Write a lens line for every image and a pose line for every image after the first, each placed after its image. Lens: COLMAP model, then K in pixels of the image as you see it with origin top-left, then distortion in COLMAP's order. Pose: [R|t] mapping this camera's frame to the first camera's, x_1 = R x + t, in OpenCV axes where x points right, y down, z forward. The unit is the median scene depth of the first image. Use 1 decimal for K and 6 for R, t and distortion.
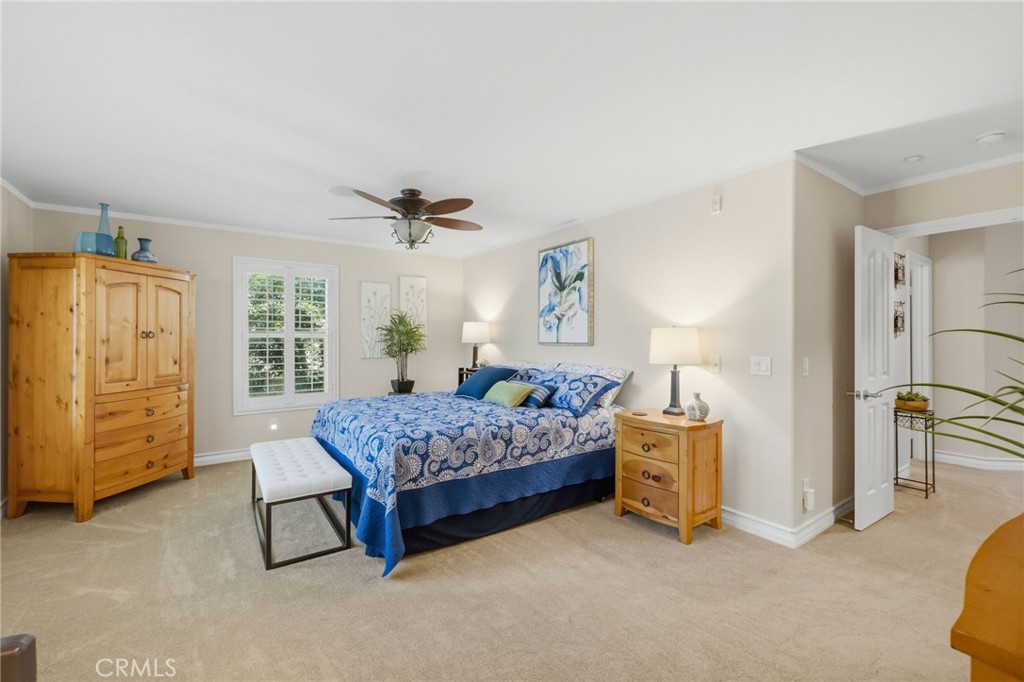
lens RADIAL K [[430.6, 0, 513.5], [0, 430.6, 338.9], [0, 0, 1]] dist [0.000109, 0.000267]
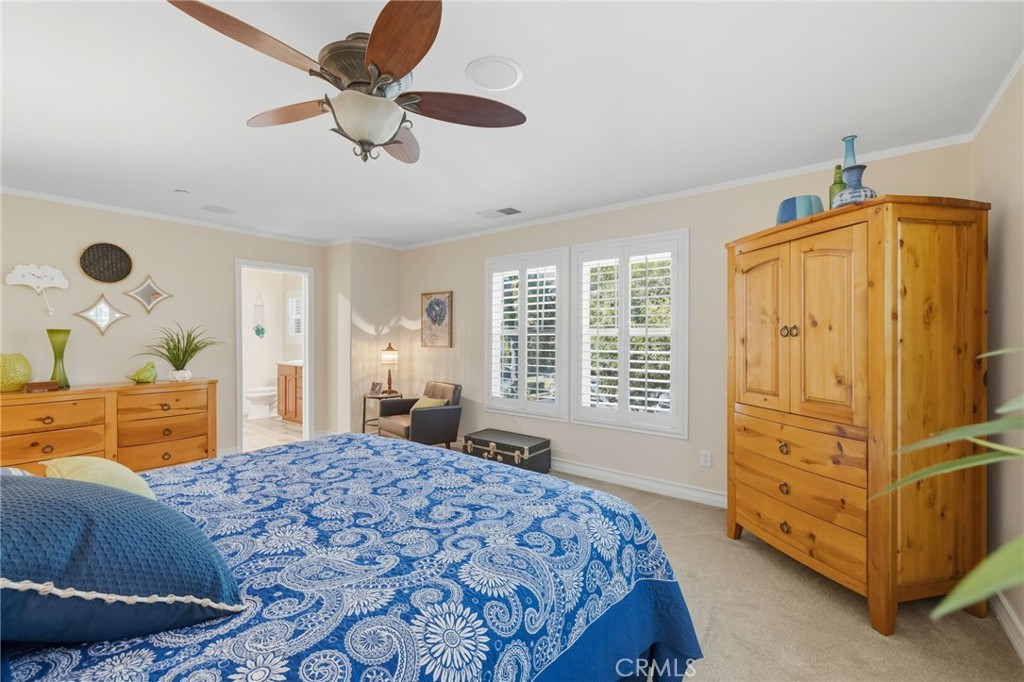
lens RADIAL K [[430.6, 0, 511.2], [0, 430.6, 340.0], [0, 0, 1]] dist [0.000109, 0.000267]
pose [[-0.954272, 0.003432, -0.298919, -0.346782], [0.000510, 0.999951, 0.009852, -0.004046], [0.298938, 0.009249, -0.954228, 2.106441]]
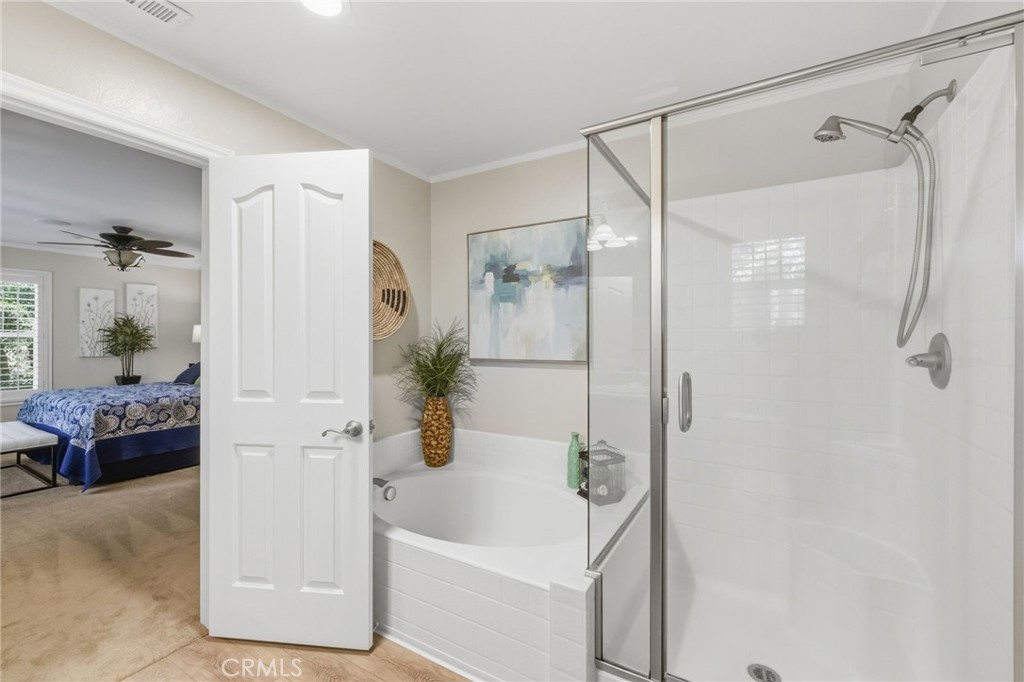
lens RADIAL K [[430.6, 0, 510.2], [0, 430.6, 335.0], [0, 0, 1]] dist [0.000109, 0.000267]
pose [[0.913716, 0.001007, 0.406353, 0.375265], [0.003365, 0.999944, -0.010043, 0.006326], [-0.406340, 0.010543, 0.913661, -0.829849]]
